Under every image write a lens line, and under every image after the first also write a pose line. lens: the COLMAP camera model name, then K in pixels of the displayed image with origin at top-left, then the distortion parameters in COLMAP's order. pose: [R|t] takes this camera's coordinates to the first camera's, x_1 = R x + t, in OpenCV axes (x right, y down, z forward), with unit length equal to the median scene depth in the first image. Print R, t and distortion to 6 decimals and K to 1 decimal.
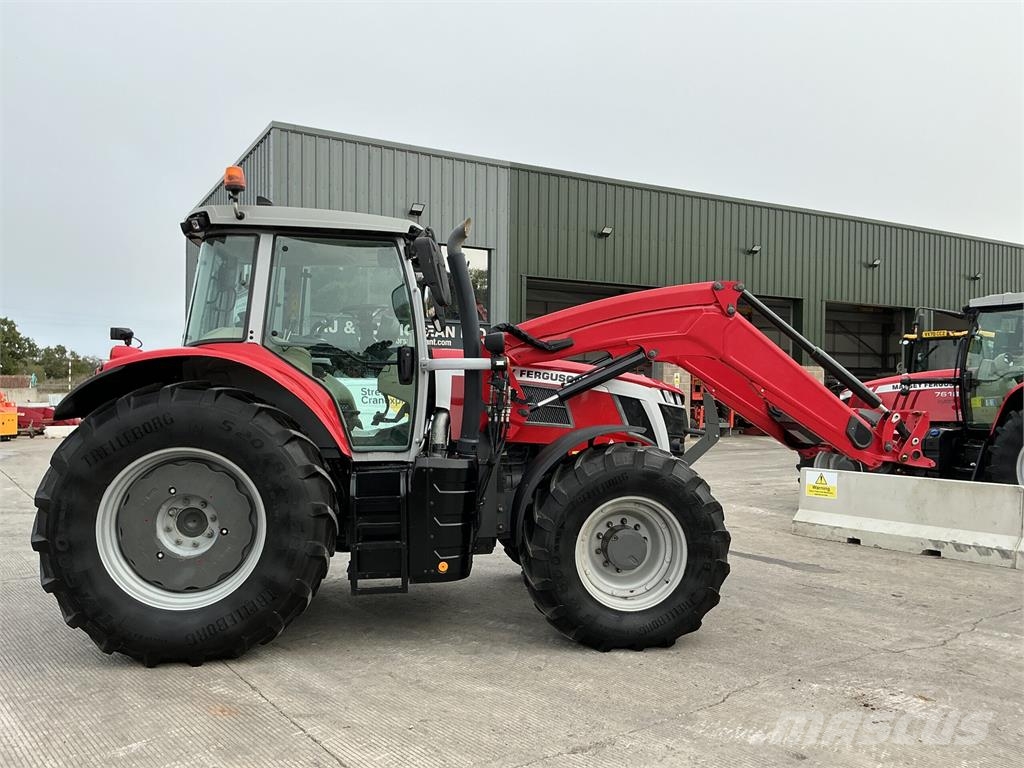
lens RADIAL K [[849.2, 0, 512.0], [0, 849.2, 384.0], [0, 0, 1]] dist [0.157475, -0.321340]
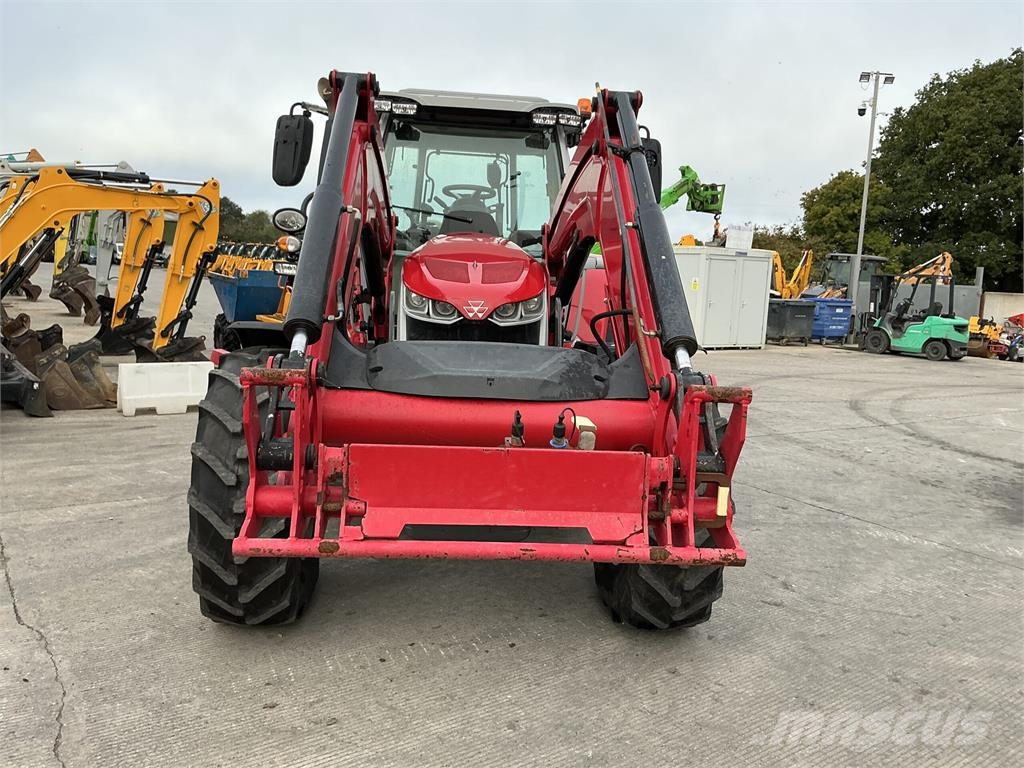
lens RADIAL K [[849.2, 0, 512.0], [0, 849.2, 384.0], [0, 0, 1]] dist [0.157475, -0.321340]
pose [[-0.035491, 0.128877, -0.991025, 0.859941], [-0.044807, 0.990448, 0.130407, -0.006778], [0.998365, 0.049033, -0.029377, 1.227052]]
